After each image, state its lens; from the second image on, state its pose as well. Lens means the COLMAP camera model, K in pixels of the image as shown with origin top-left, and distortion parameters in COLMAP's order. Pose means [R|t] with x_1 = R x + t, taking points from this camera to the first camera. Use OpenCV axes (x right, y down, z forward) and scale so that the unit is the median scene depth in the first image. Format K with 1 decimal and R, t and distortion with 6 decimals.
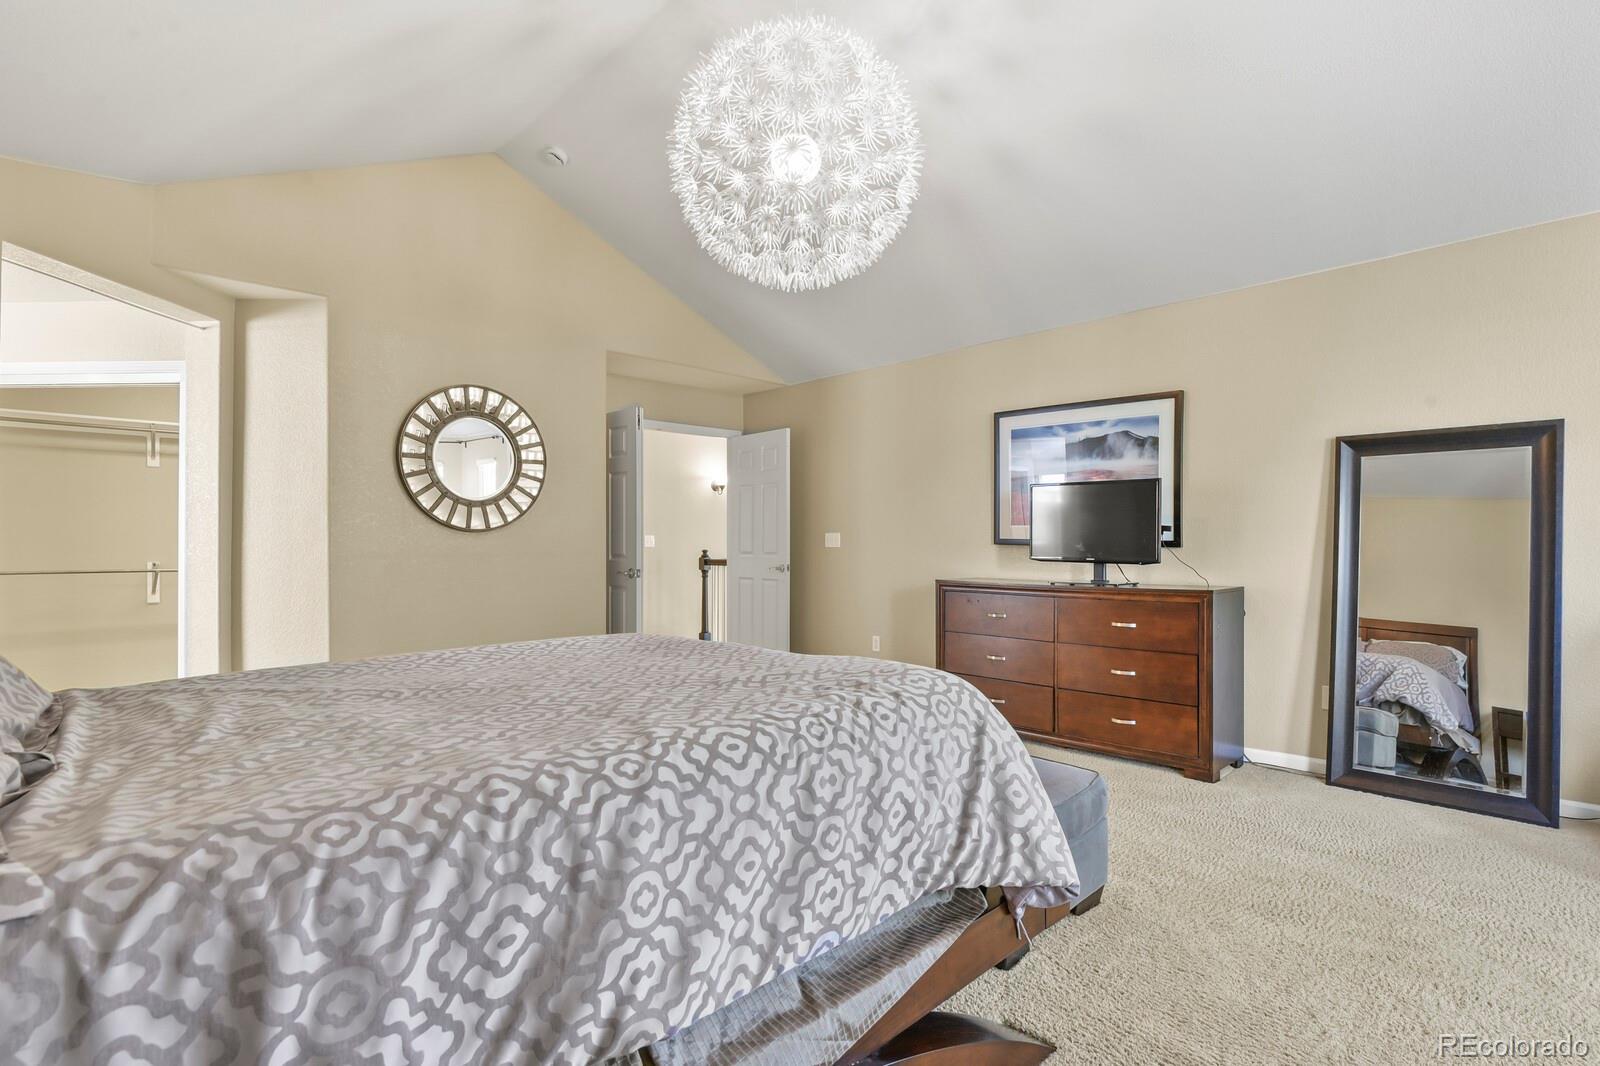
lens RADIAL K [[781.8, 0, 799.3], [0, 781.8, 535.6], [0, 0, 1]] dist [-0.003724, -0.000560]
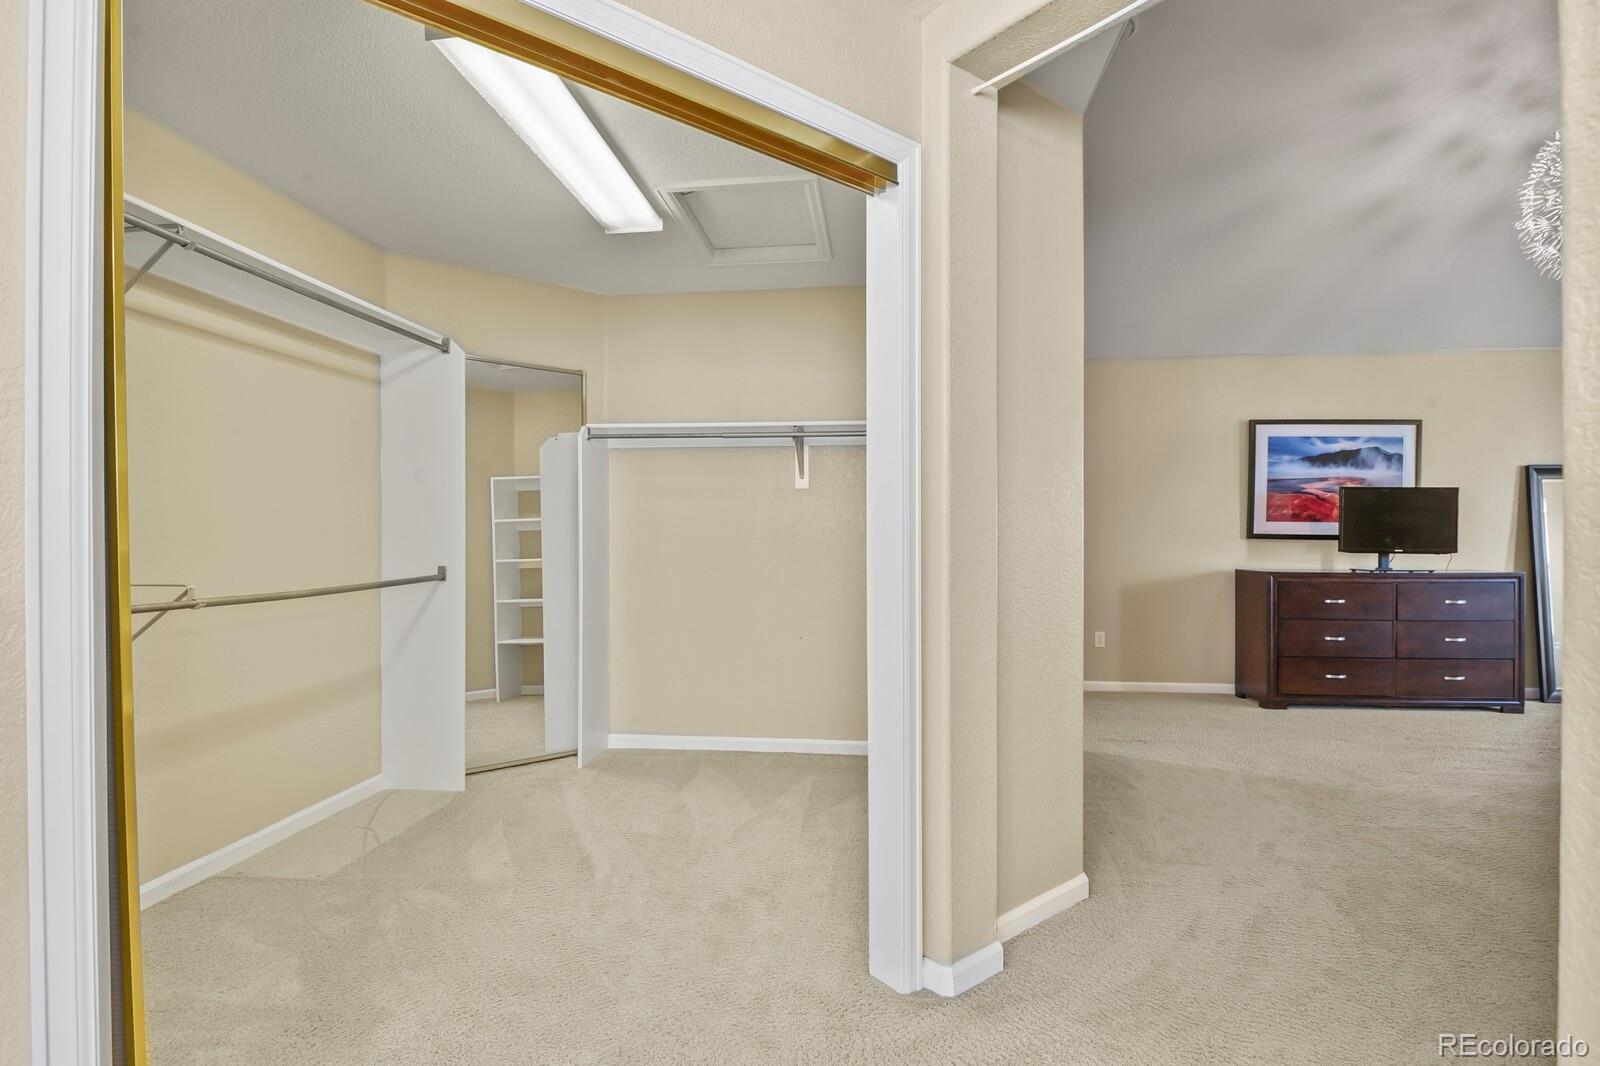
lens RADIAL K [[781.8, 0, 800.8], [0, 781.8, 540.1], [0, 0, 1]] dist [-0.003724, -0.000560]
pose [[0.763387, 0.005055, 0.645922, -1.084446], [-0.004532, 0.999987, -0.002469, 0.020950], [-0.645926, -0.001042, 0.763400, 0.649783]]
